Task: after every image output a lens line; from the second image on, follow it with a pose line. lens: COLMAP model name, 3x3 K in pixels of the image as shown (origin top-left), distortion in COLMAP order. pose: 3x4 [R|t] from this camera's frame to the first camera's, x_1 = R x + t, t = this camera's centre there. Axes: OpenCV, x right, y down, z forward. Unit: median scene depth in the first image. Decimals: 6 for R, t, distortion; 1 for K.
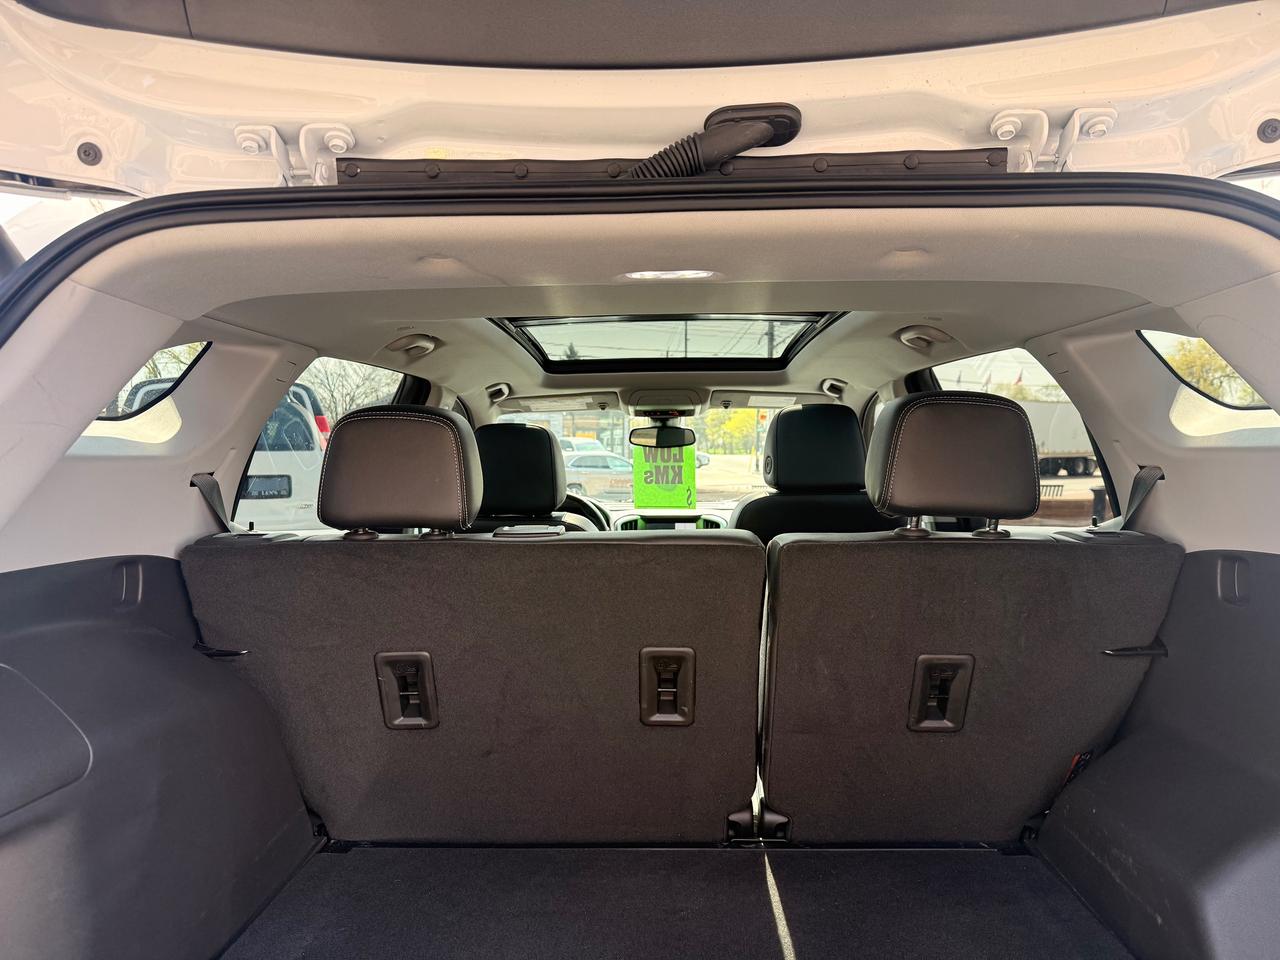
lens RADIAL K [[911.0, 0, 648.0], [0, 911.0, 484.2], [0, 0, 1]] dist [0.032979, -0.043803]
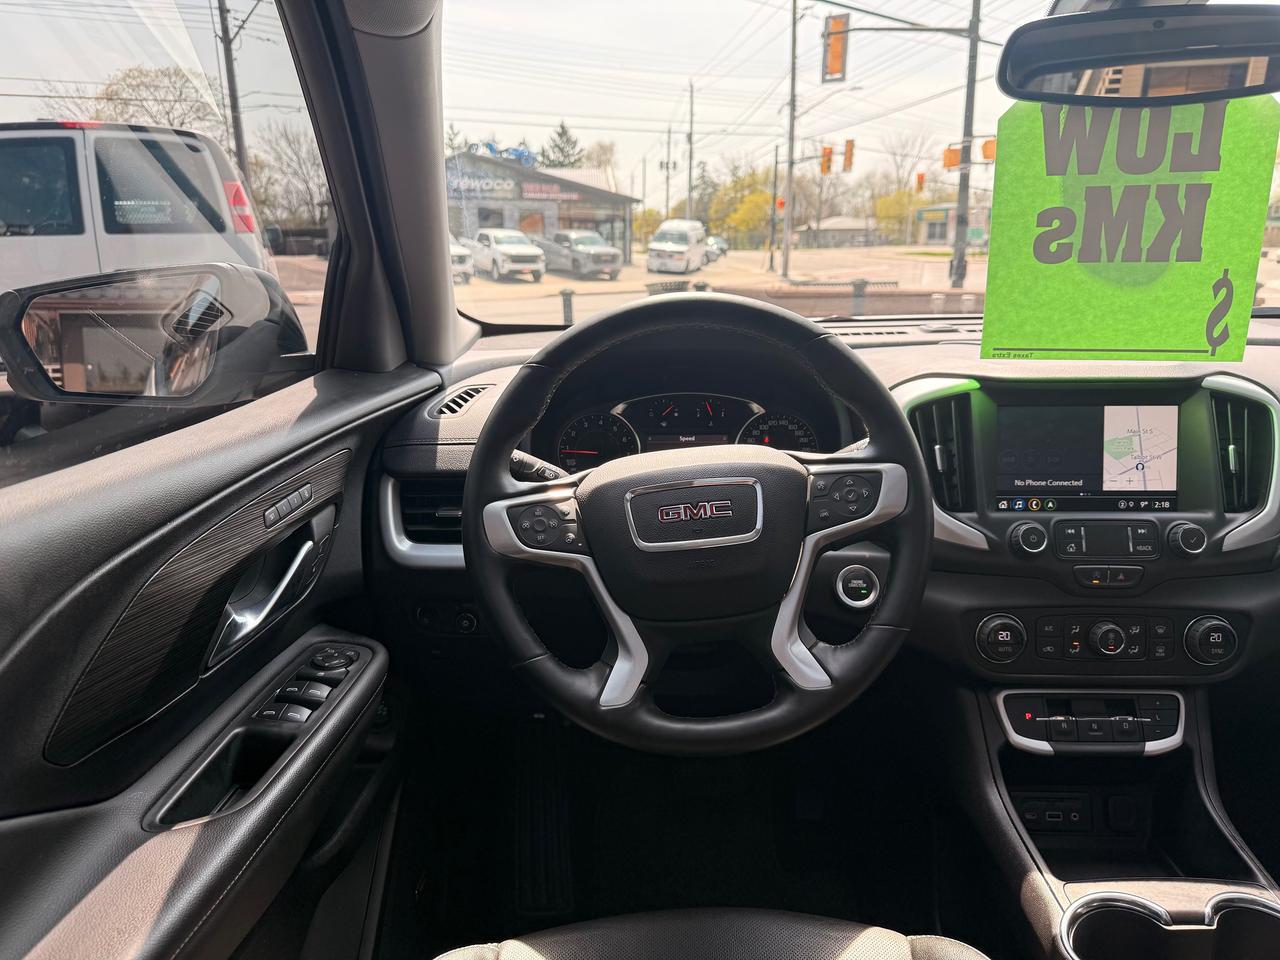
lens RADIAL K [[911.0, 0, 647.0], [0, 911.0, 477.9], [0, 0, 1]] dist [0.032979, -0.043803]
pose [[0.999979, -0.005668, 0.003068, -0.286350], [0.004903, 0.977960, 0.208733, 0.012115], [-0.004183, -0.208714, 0.977968, 1.821389]]
